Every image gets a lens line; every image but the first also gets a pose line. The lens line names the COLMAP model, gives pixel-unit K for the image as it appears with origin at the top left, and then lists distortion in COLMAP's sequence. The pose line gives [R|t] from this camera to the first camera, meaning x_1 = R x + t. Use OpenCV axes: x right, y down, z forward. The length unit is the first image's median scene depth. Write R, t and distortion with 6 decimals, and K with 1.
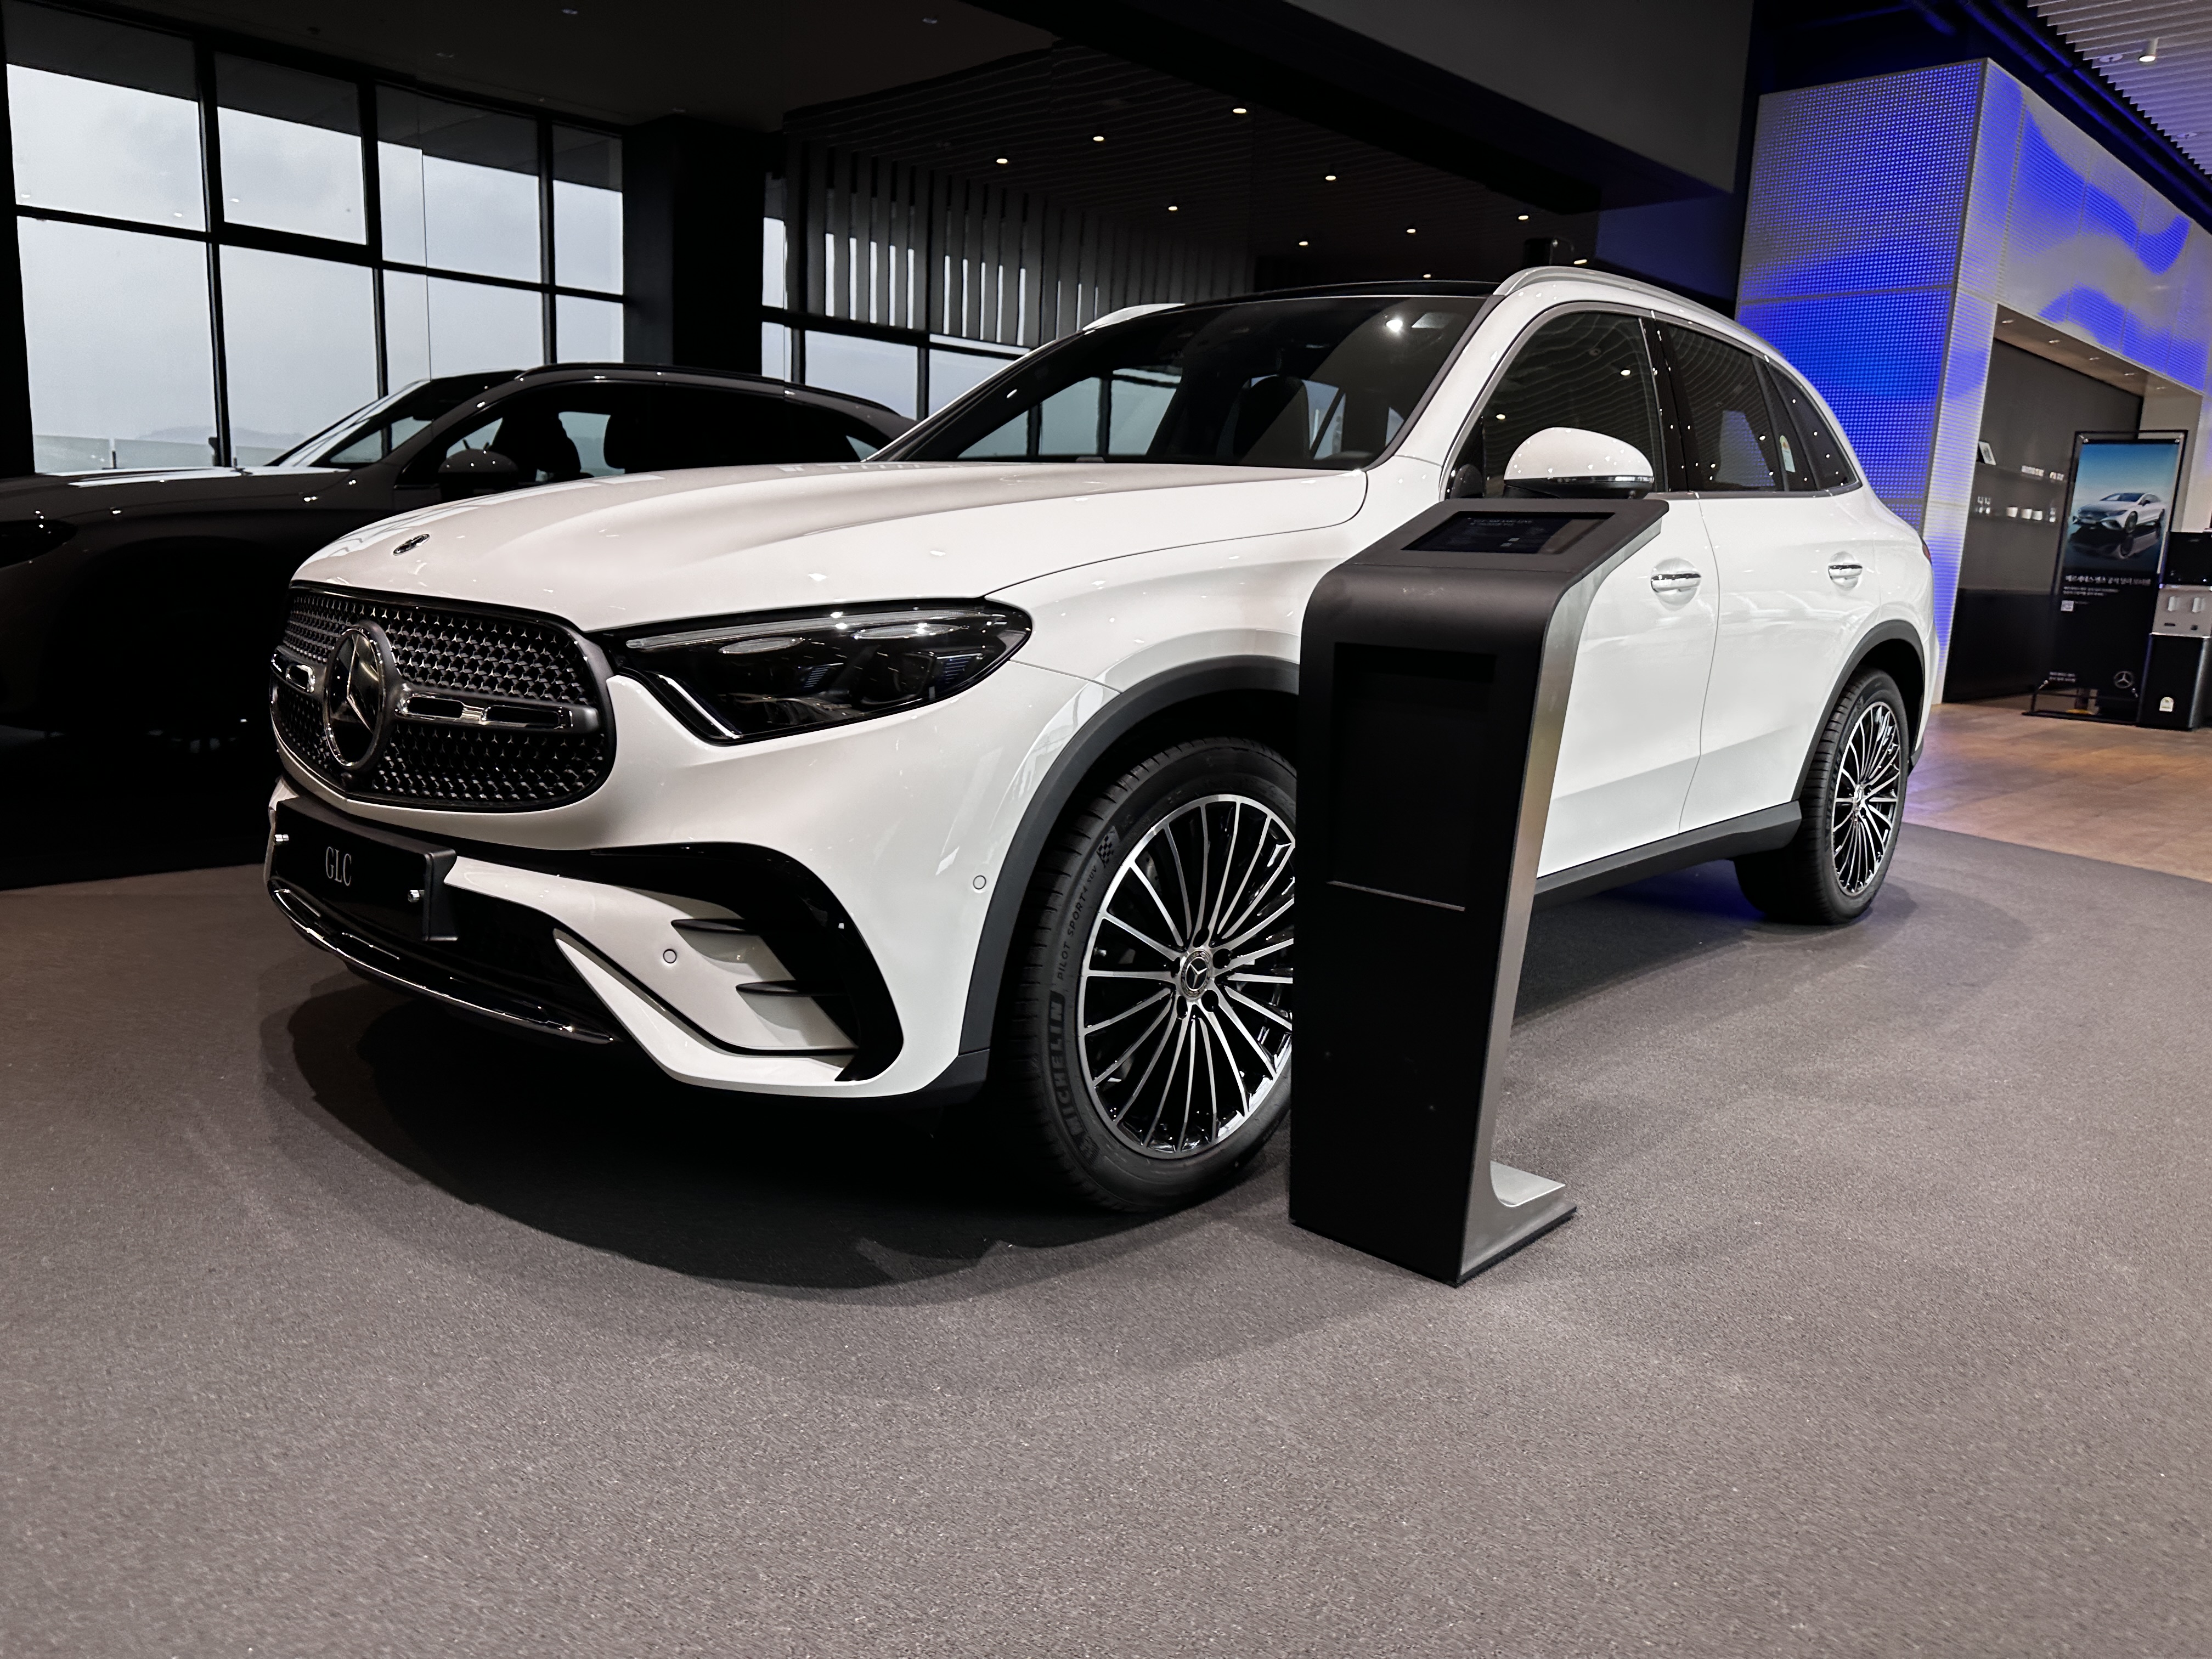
lens RADIAL K [[1543.8, 0, 1106.1], [0, 1543.8, 772.3], [0, 0, 1]] dist [0.110121, -0.177038]
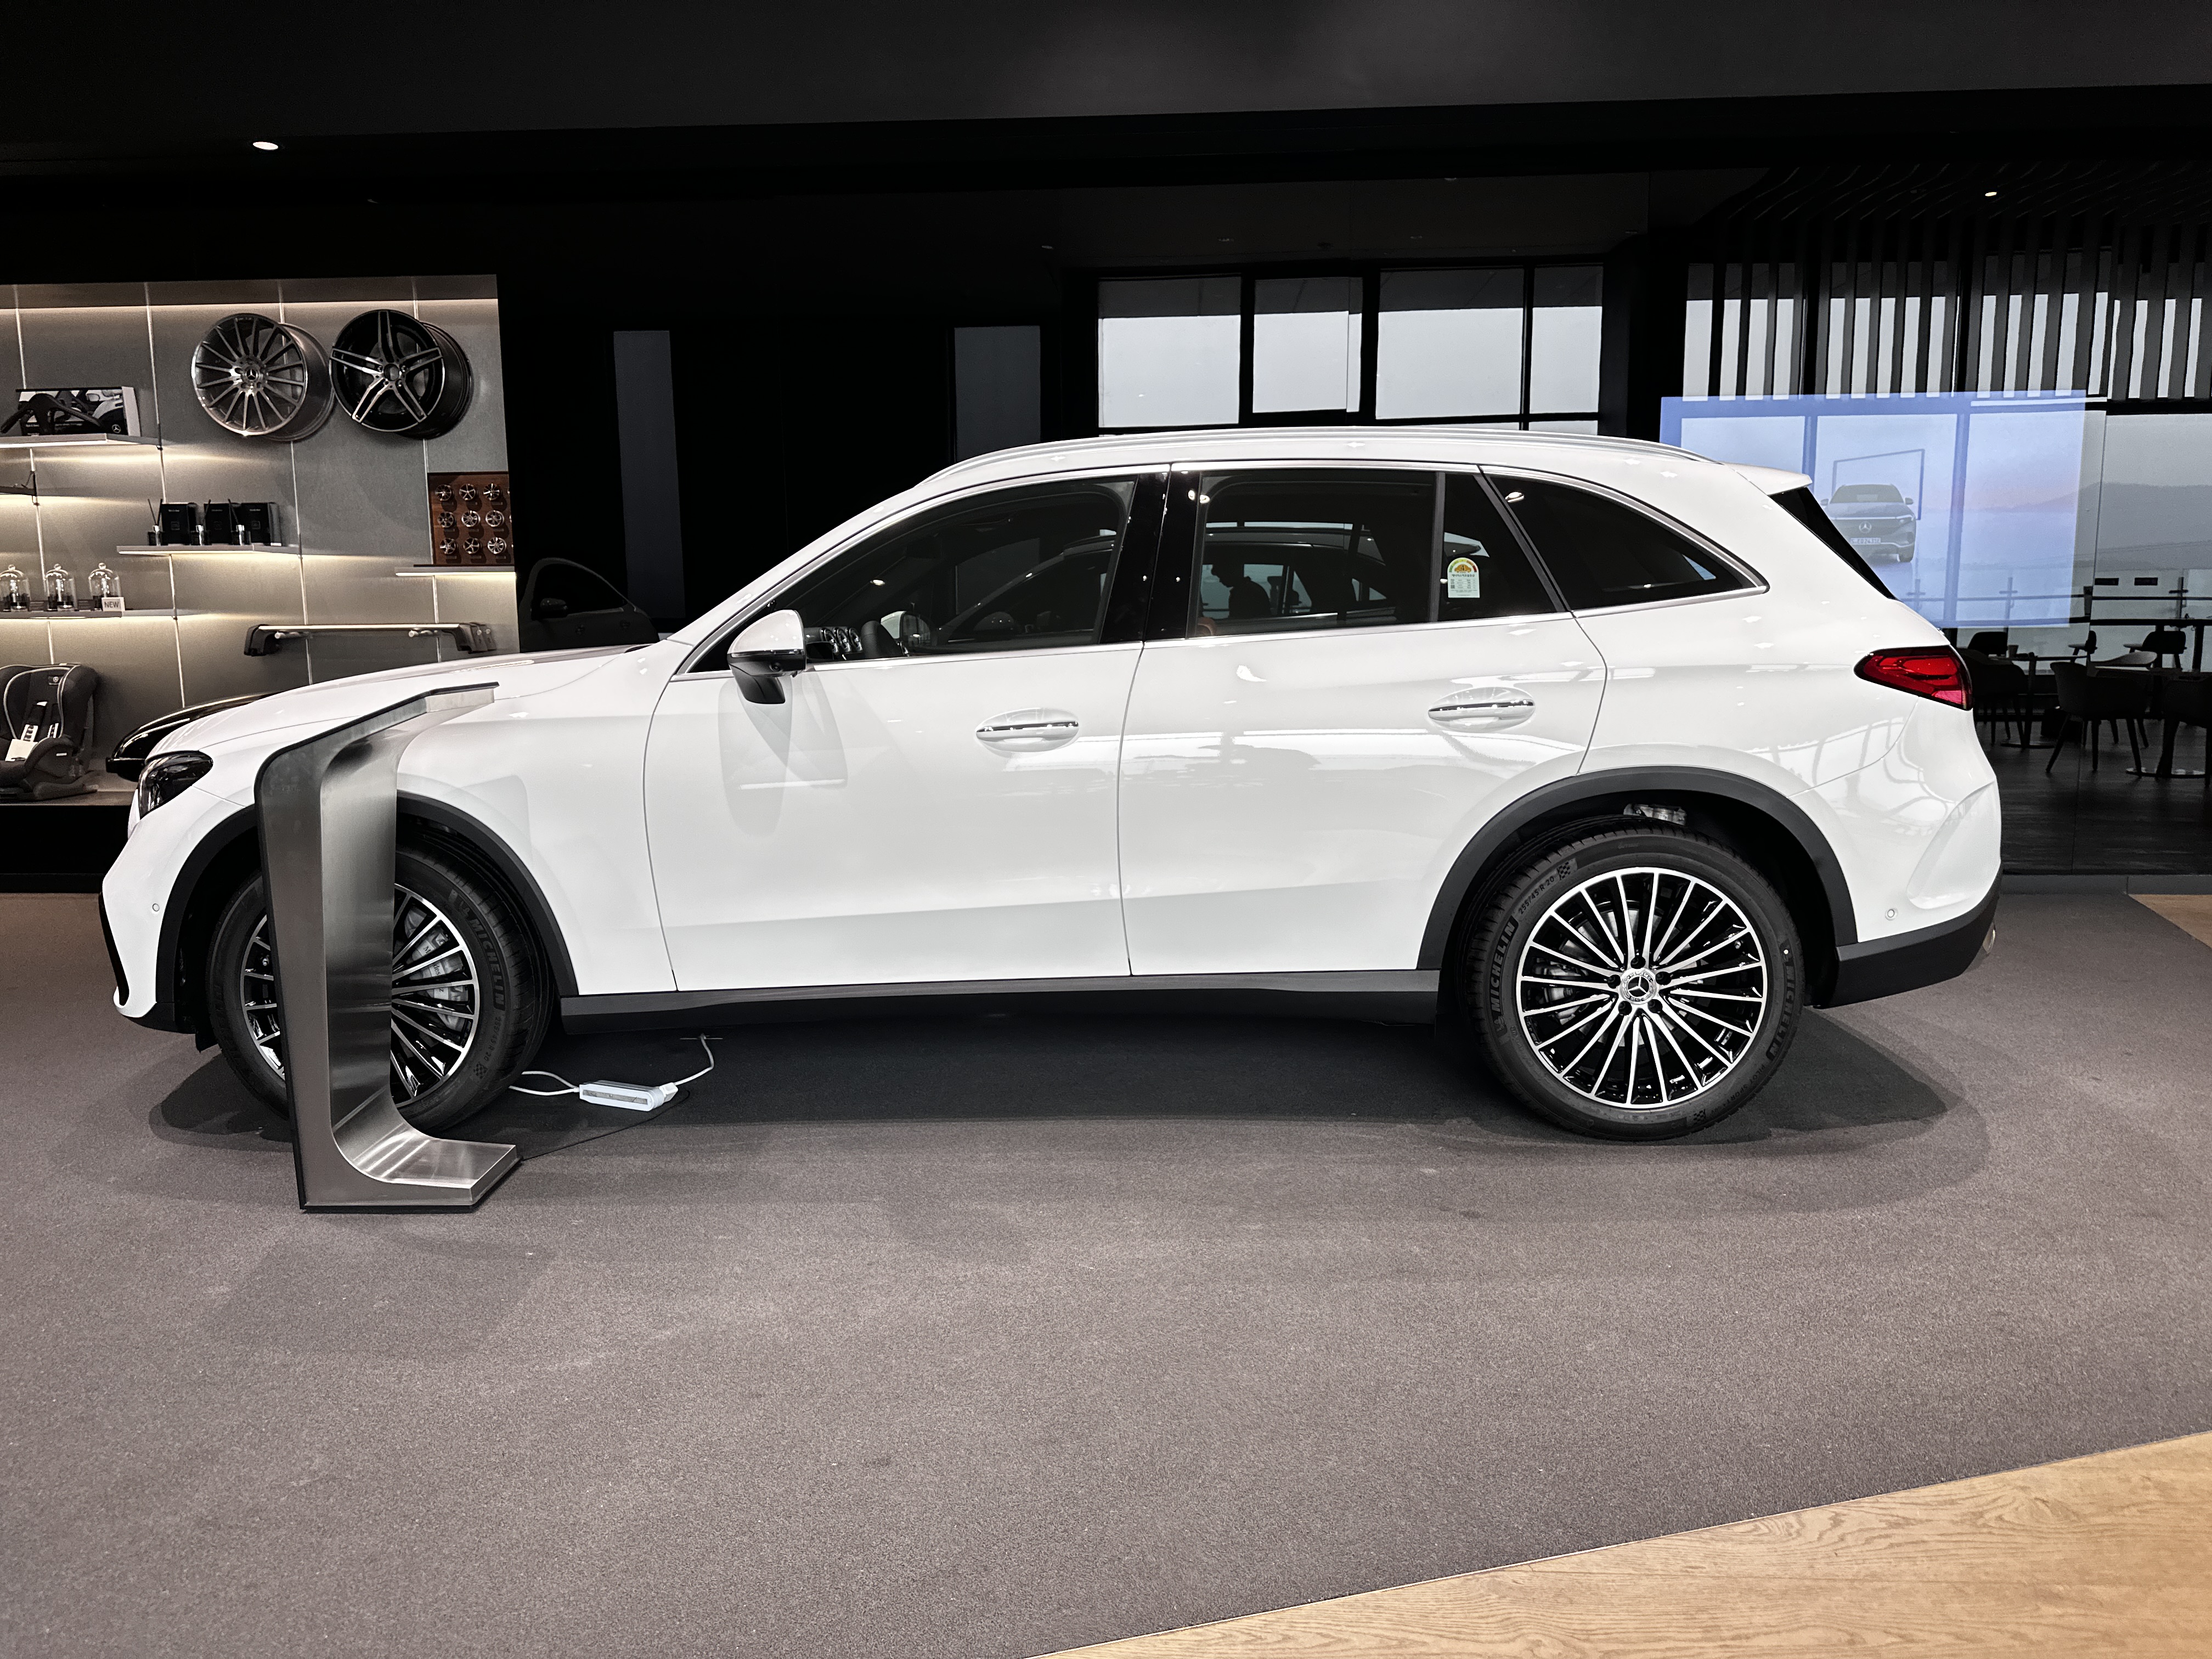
lens RADIAL K [[1551.9, 0, 1089.7], [0, 1551.9, 813.3], [0, 0, 1]] dist [0.081358, -0.126168]
pose [[0.670323, 0.053389, -0.740147, 1.242363], [-0.069779, 0.997524, 0.008758, -0.081407], [0.738782, 0.045776, 0.672388, 0.356925]]
